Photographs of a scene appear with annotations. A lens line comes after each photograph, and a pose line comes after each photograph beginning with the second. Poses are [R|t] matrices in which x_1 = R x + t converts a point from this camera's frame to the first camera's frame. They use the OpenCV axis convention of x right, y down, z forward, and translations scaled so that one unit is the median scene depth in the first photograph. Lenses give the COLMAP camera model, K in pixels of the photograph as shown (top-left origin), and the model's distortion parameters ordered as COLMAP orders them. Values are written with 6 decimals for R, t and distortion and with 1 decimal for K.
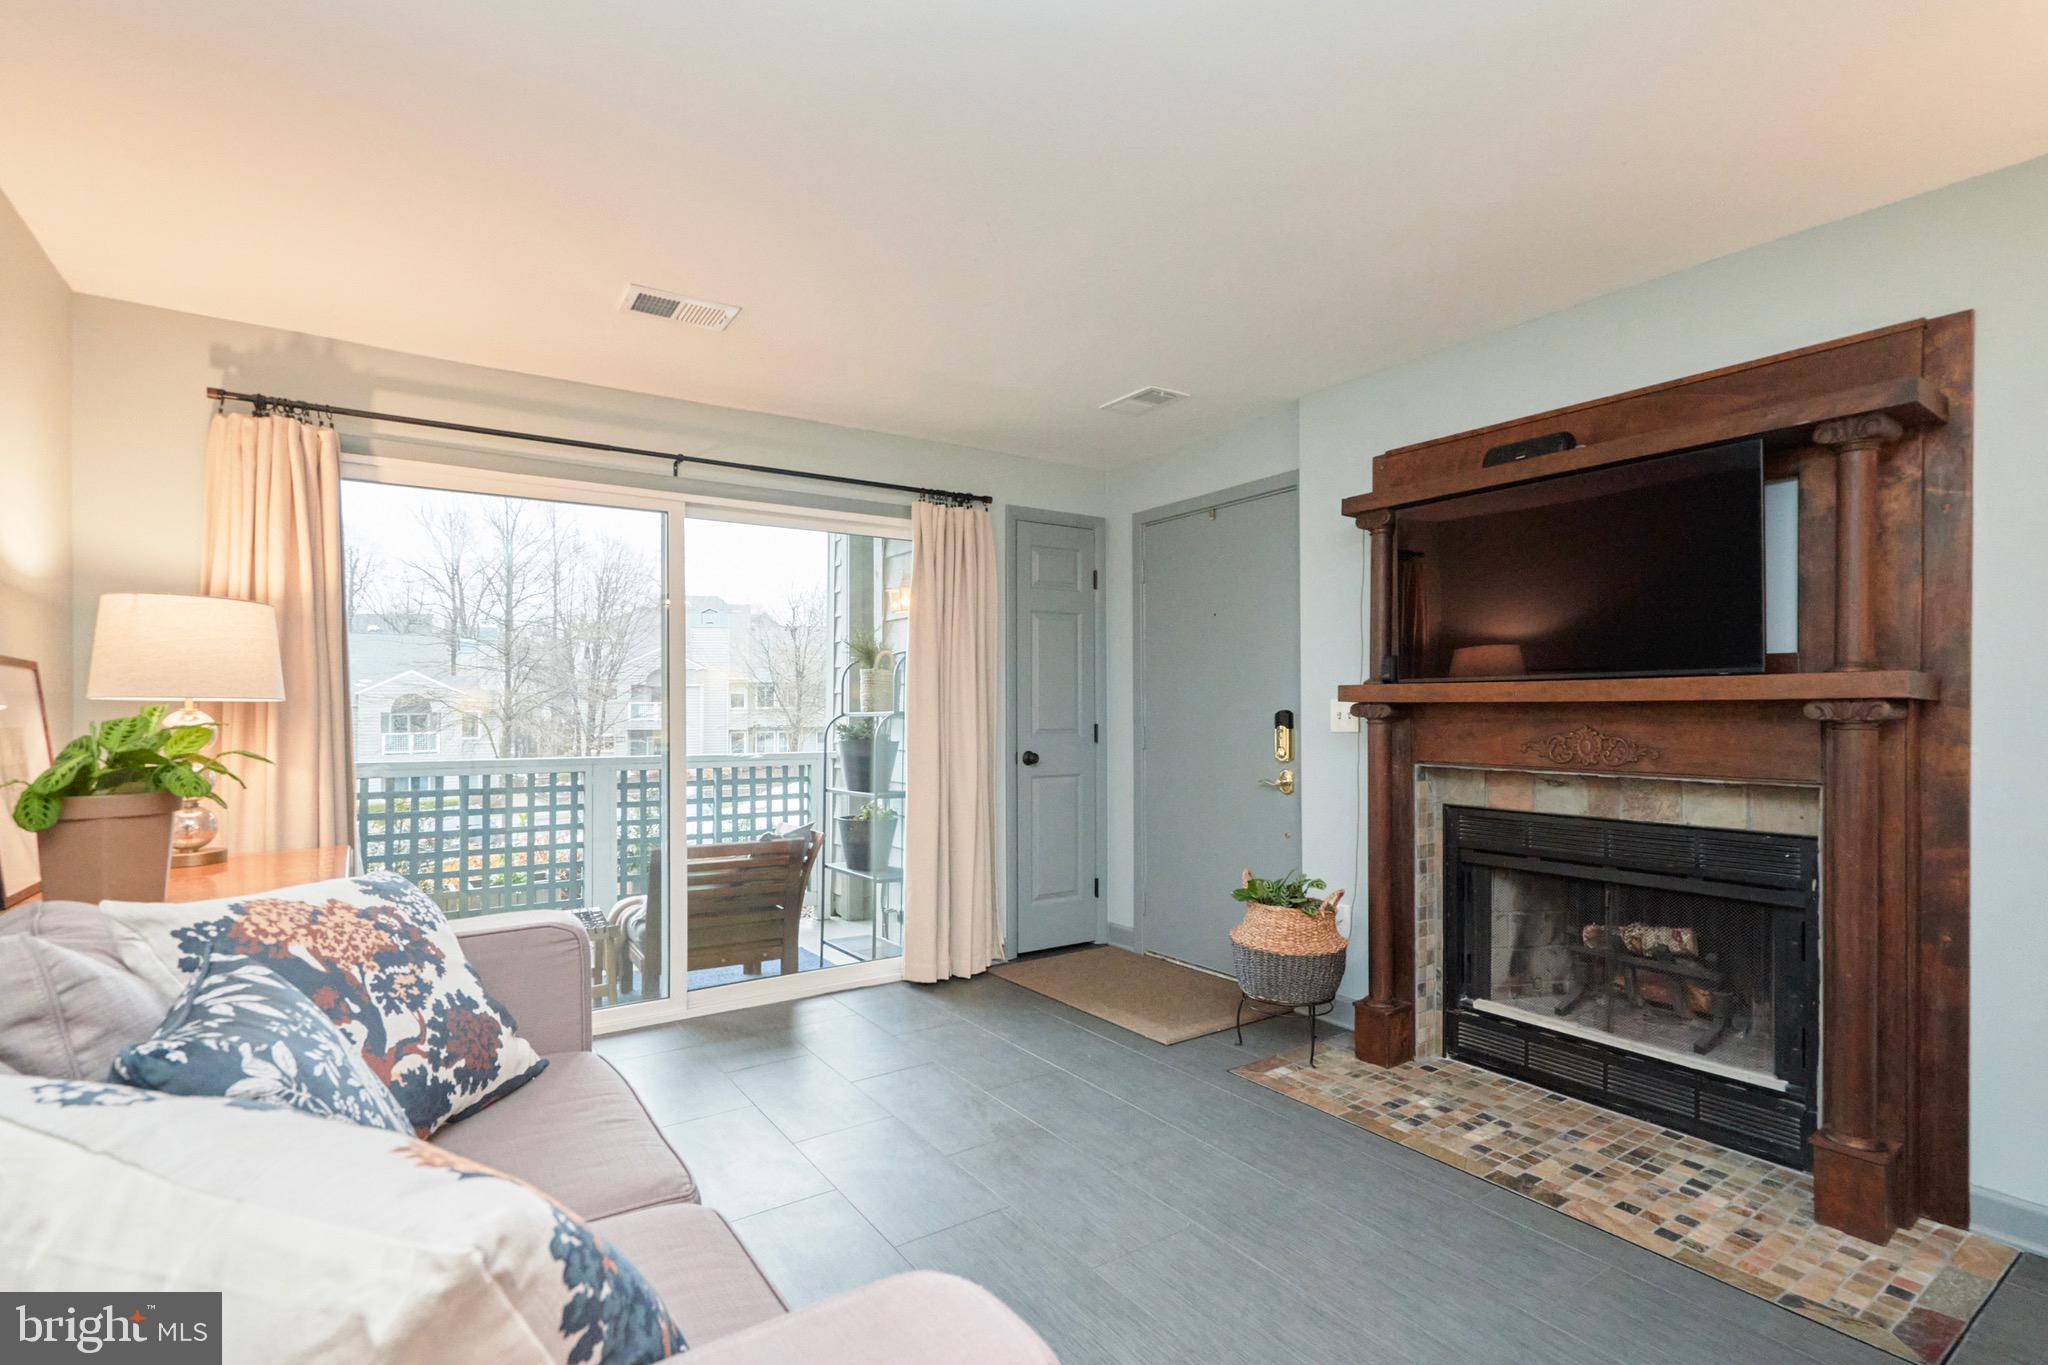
lens RADIAL K [[957.2, 0, 1018.5], [0, 957.2, 661.4], [0, 0, 1]] dist [0.000954, 0.001090]
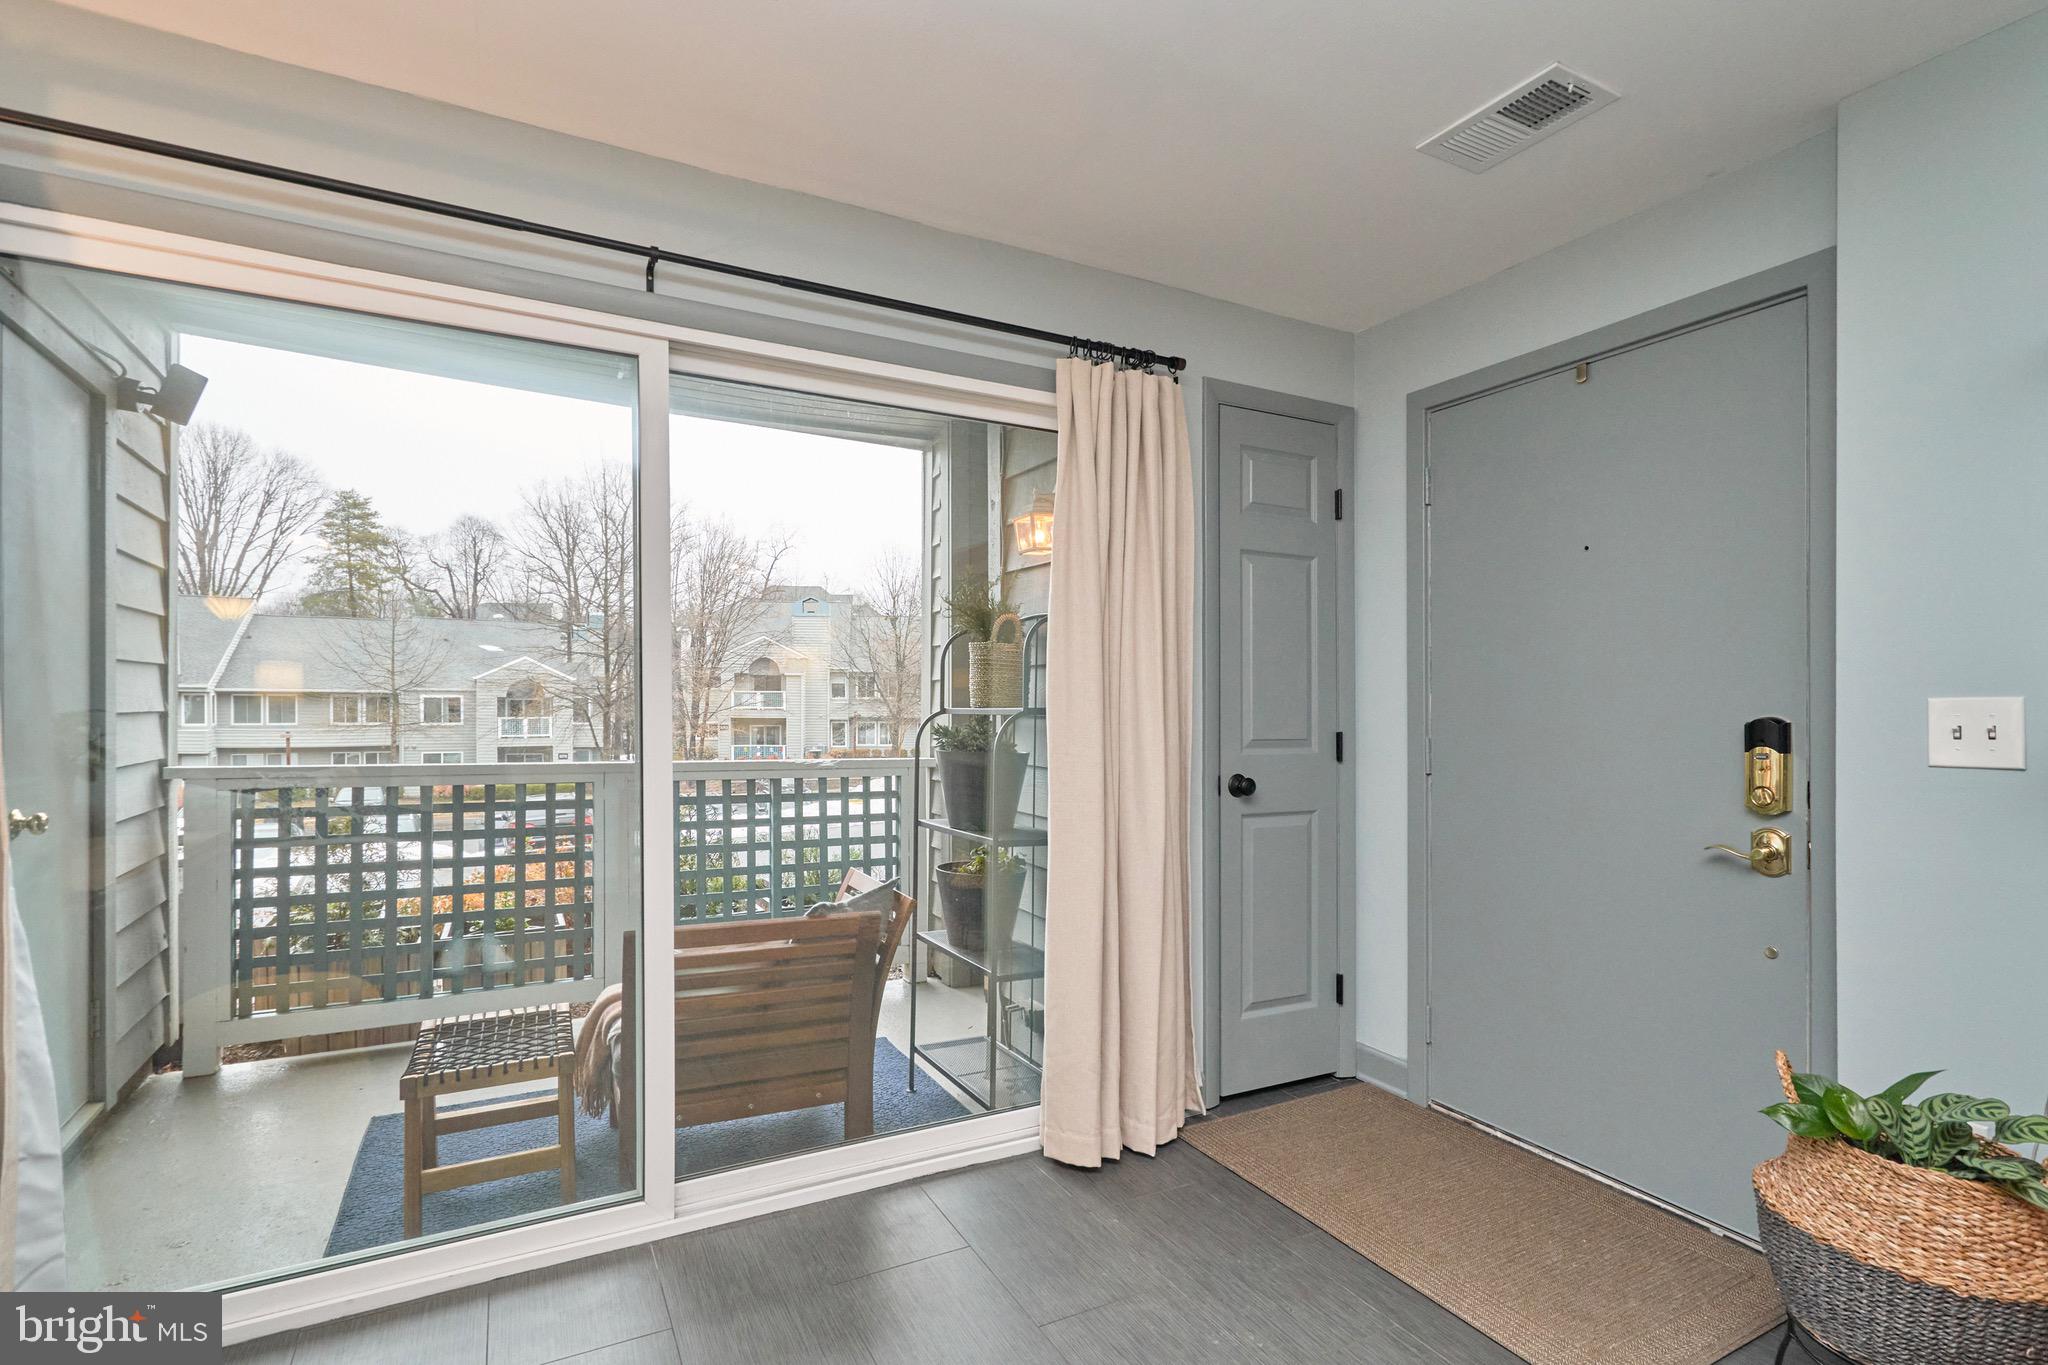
lens RADIAL K [[957.2, 0, 1017.7], [0, 957.2, 694.0], [0, 0, 1]] dist [0.000954, 0.001090]
pose [[0.994546, 0.011325, -0.103681, -0.071278], [-0.006972, 0.999082, 0.042256, 0.016833], [0.104065, -0.041303, 0.993713, 0.381758]]
